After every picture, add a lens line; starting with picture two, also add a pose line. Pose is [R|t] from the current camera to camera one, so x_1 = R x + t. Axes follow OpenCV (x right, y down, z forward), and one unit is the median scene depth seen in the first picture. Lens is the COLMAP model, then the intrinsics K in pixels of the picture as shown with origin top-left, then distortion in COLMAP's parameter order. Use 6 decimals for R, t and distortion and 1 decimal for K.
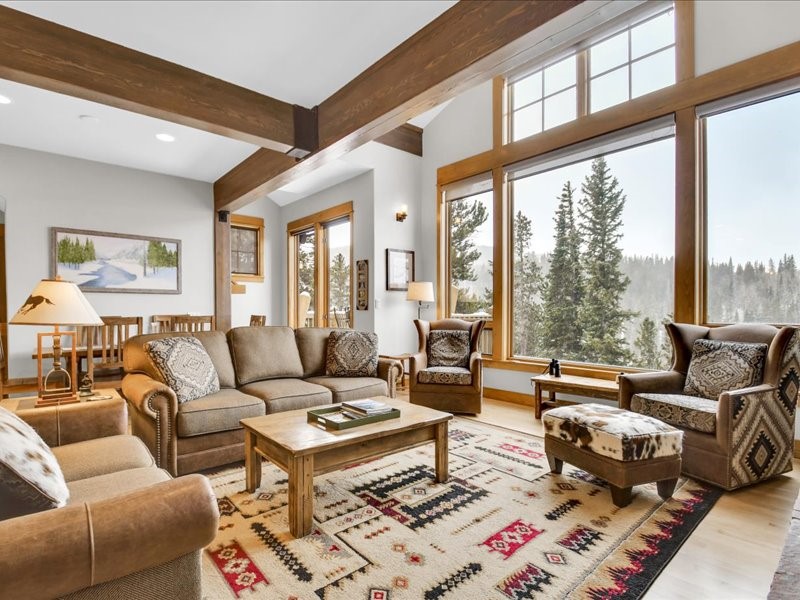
lens RADIAL K [[403.4, 0, 384.9], [0, 403.4, 309.3], [0, 0, 1]] dist [-0.001149, -0.000461]
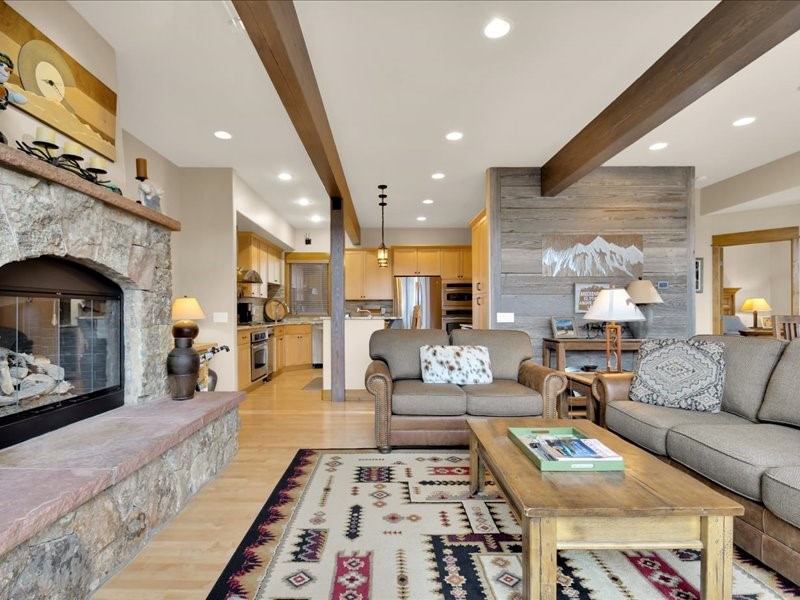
lens RADIAL K [[399.2, 0, 386.8], [0, 399.2, 311.1], [0, 0, 1]] dist [0.000545, -0.013274]
pose [[-0.641677, 0.002264, -0.766972, 0.773383], [0.006014, 0.999980, -0.002080, 0.004534], [0.766952, -0.005947, -0.641677, 1.358375]]
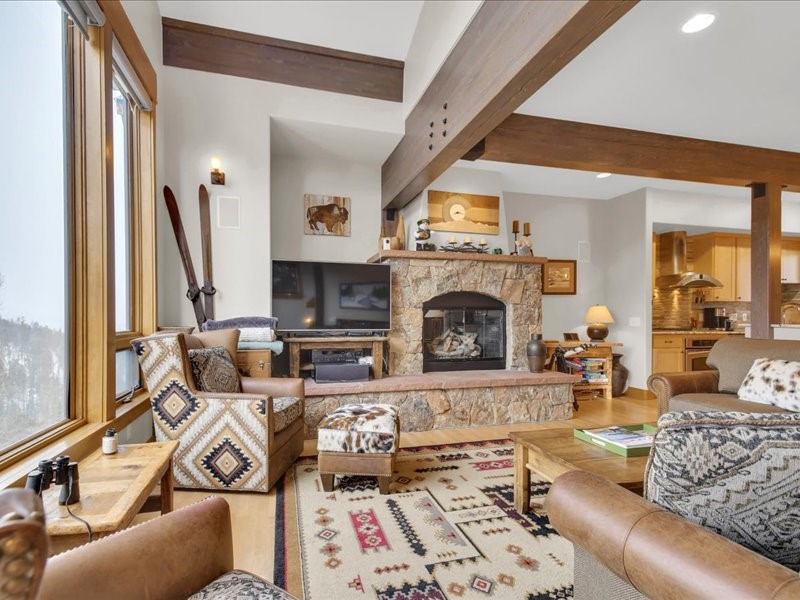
lens RADIAL K [[403.4, 0, 385.3], [0, 403.4, 316.6], [0, 0, 1]] dist [0.027240, -0.000387]
pose [[-0.905942, -0.000160, 0.423402, 0.038970], [-0.001683, 0.999993, -0.003223, 0.006682], [-0.423399, -0.003632, -0.905936, 2.195948]]
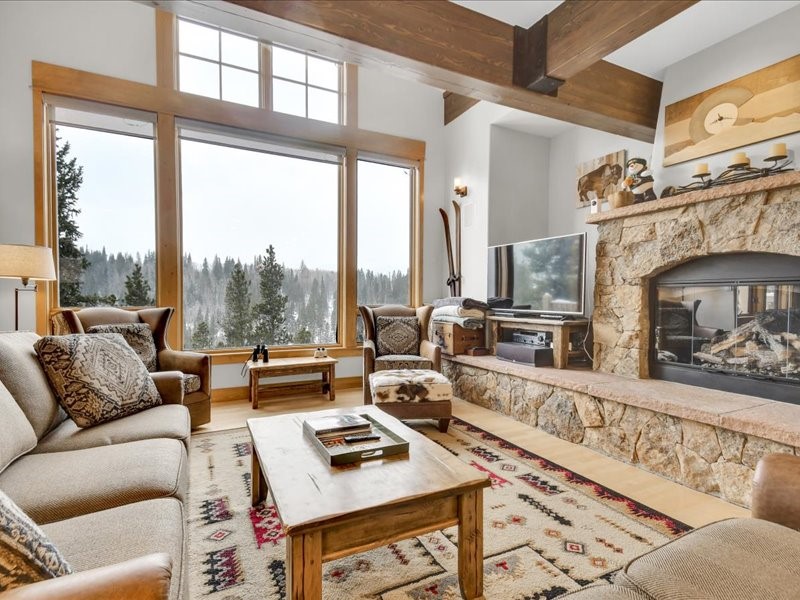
lens RADIAL K [[400.2, 0, 384.3], [0, 400.2, 304.0], [0, 0, 1]] dist [0.022488, -0.000786]
pose [[0.253432, -0.016304, 0.967216, -0.843026], [-0.006903, 0.999802, 0.018662, 0.003625], [-0.967328, -0.011406, 0.253270, 0.836489]]
